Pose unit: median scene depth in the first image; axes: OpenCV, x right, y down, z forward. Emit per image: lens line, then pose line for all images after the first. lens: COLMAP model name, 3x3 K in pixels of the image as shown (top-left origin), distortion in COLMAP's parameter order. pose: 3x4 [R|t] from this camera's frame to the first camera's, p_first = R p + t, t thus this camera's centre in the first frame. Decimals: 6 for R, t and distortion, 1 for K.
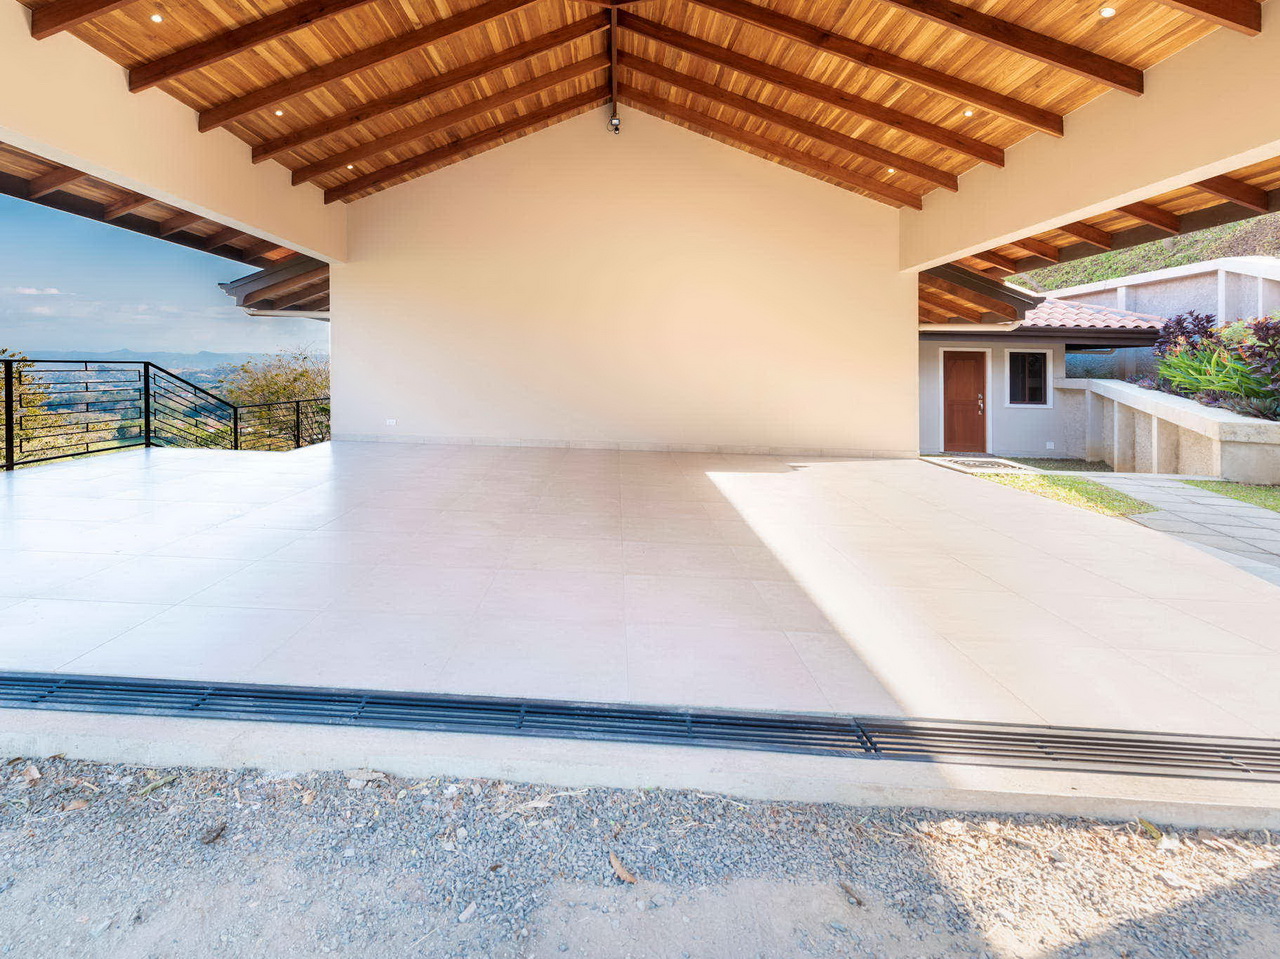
lens RADIAL K [[508.4, 0, 637.4], [0, 508.4, 399.6], [0, 0, 1]] dist [0.001128, 0.000199]
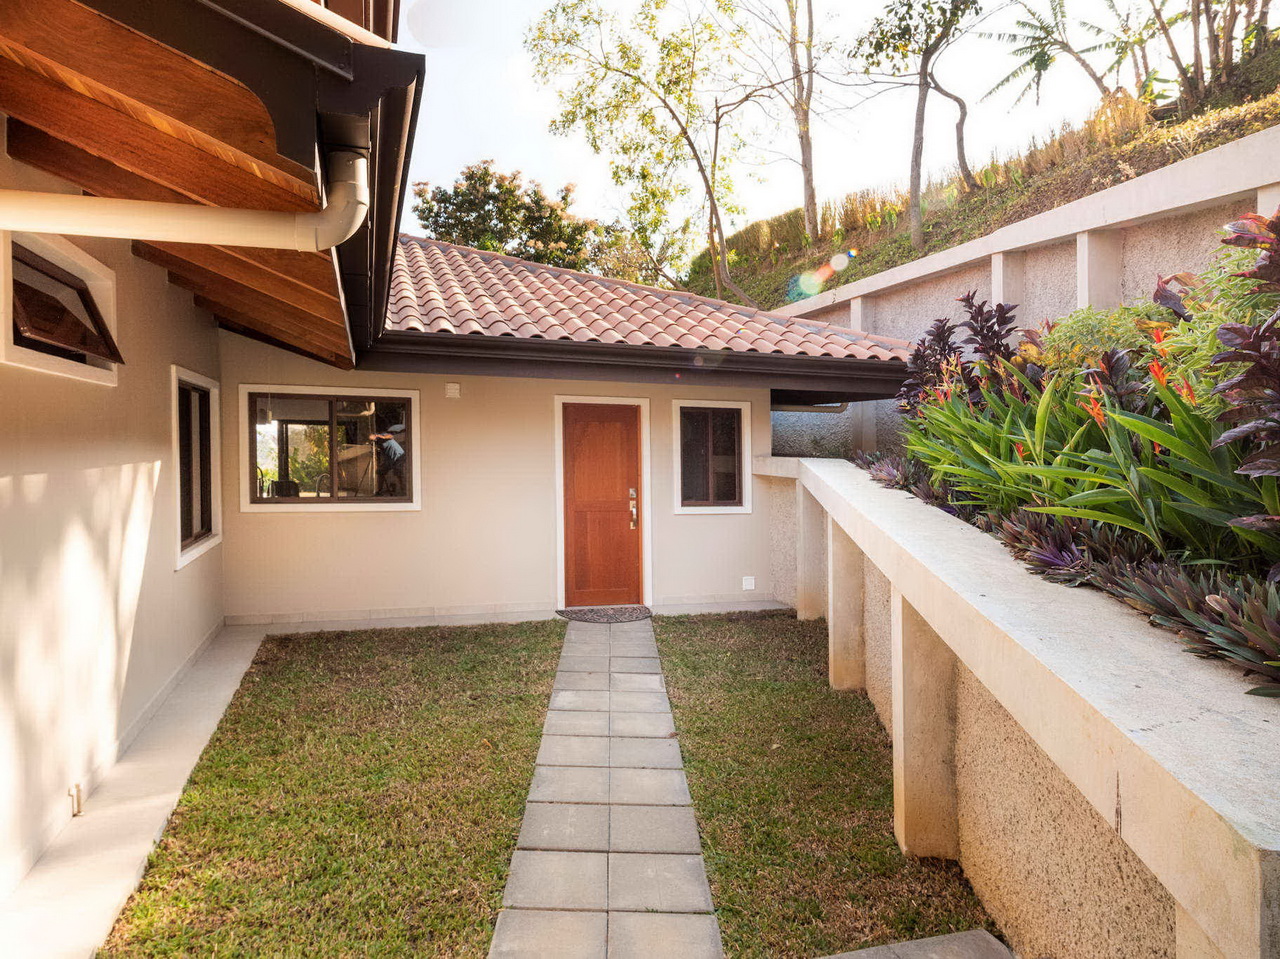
lens RADIAL K [[518.3, 0, 640.0], [0, 518.3, 479.5], [0, 0, 1]] dist [0.000007, 0.000011]
pose [[0.949587, -0.027268, 0.312315, 0.584108], [0.021210, 0.999516, 0.022778, -0.035608], [-0.312785, -0.015006, 0.949705, 0.567949]]
